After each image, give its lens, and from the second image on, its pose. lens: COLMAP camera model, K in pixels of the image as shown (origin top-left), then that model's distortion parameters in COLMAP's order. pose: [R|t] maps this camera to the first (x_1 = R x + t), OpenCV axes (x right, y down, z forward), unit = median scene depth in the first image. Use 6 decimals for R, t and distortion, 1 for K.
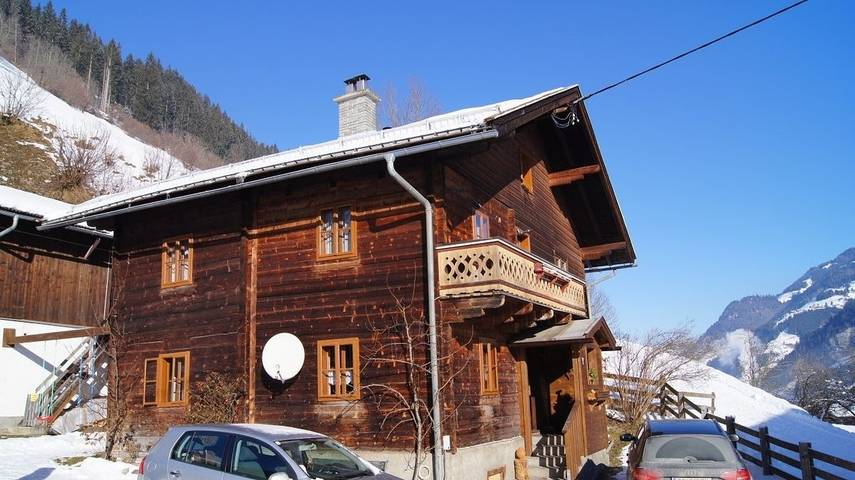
lens RADIAL K [[693.4, 0, 387.2], [0, 693.4, 240.4], [0, 0, 1]] dist [-0.081008, 0.006208]
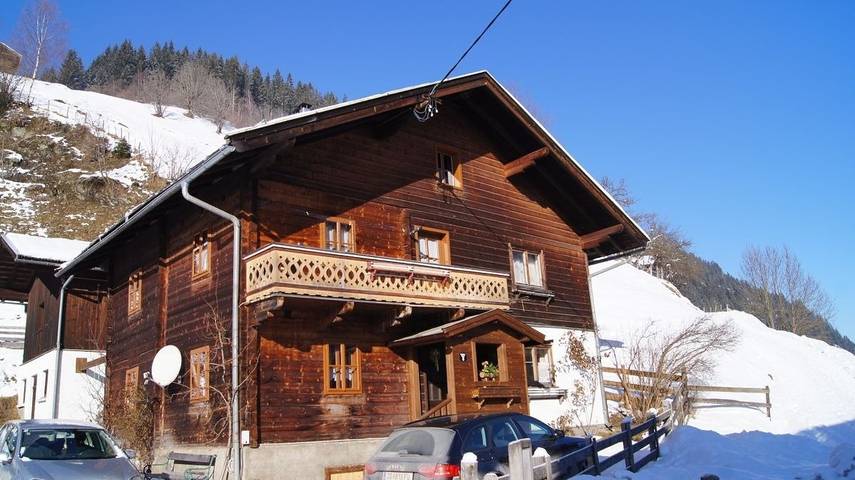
lens RADIAL K [[693.4, 0, 387.2], [0, 693.4, 240.4], [0, 0, 1]] dist [-0.081008, 0.006208]
pose [[0.920141, -0.119286, -0.372977, 0.589413], [0.108173, 0.992840, -0.050668, 0.053162], [0.376350, 0.006275, 0.926456, 0.067148]]
